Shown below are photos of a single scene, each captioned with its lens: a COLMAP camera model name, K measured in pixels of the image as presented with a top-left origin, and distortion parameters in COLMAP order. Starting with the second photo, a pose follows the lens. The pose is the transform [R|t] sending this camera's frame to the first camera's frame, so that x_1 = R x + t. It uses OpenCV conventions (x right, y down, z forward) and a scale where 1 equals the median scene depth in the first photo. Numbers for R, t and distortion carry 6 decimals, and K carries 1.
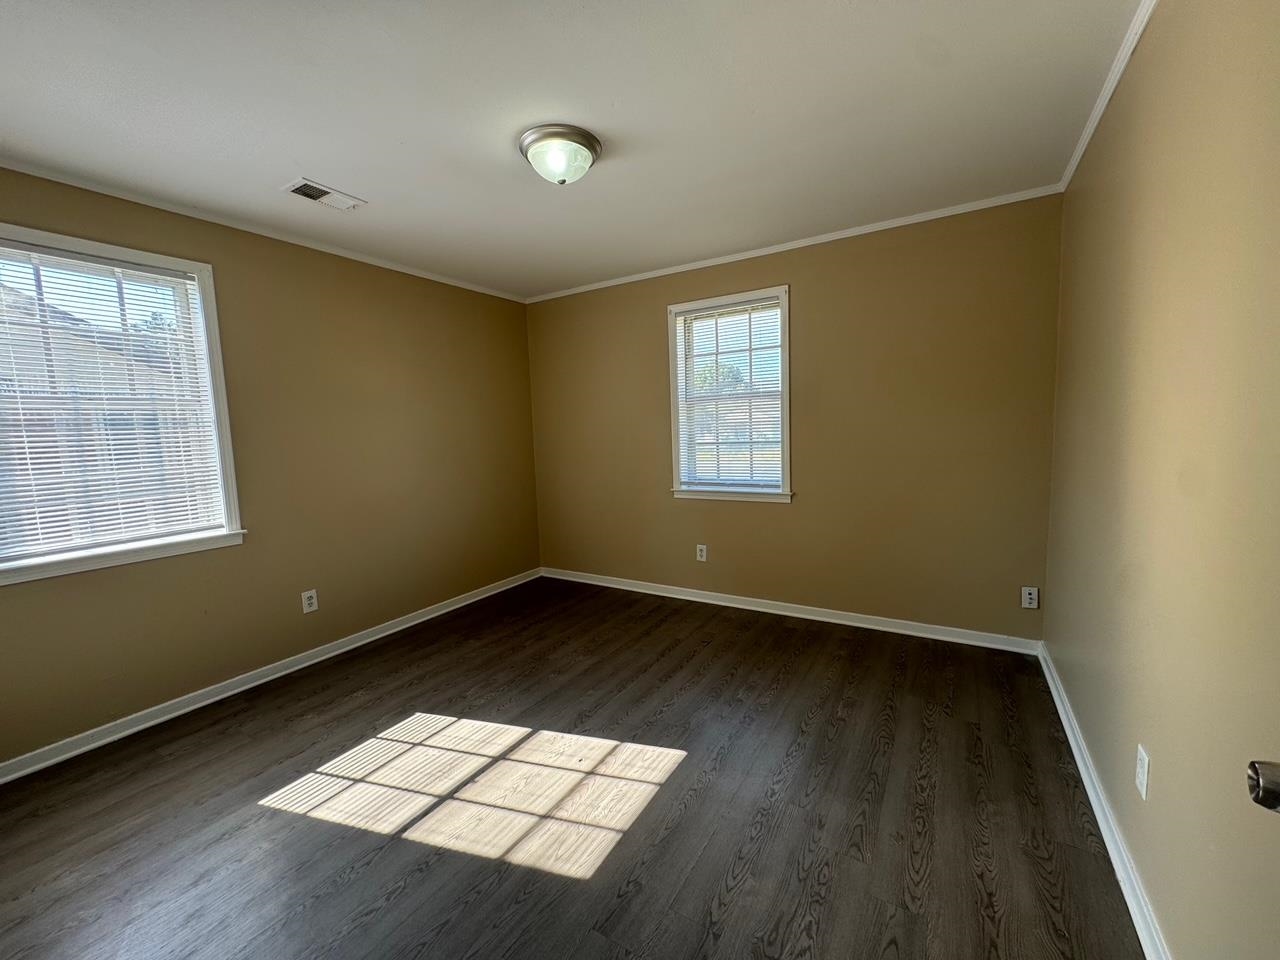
lens RADIAL K [[510.3, 0, 639.8], [0, 510.3, 477.9], [0, 0, 1]] dist [-0.001395, -0.000392]
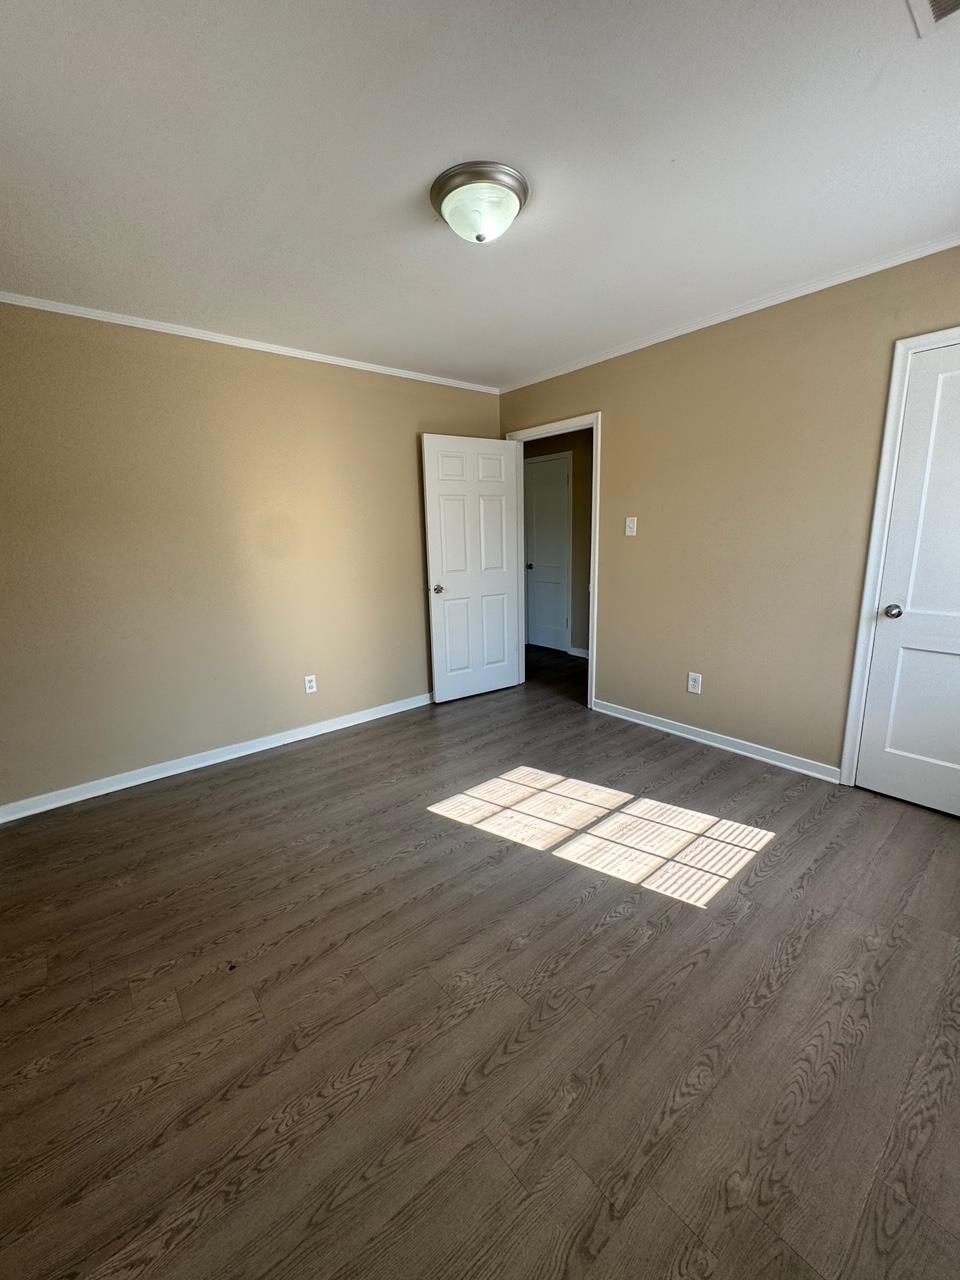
lens RADIAL K [[510.3, 0, 489.2], [0, 510.3, 635.1], [0, 0, 1]] dist [-0.001395, -0.000392]
pose [[-0.949021, -0.004228, 0.315183, -0.408521], [0.088665, 0.955957, 0.279793, -0.181033], [-0.302485, 0.293475, -0.906849, 1.826504]]
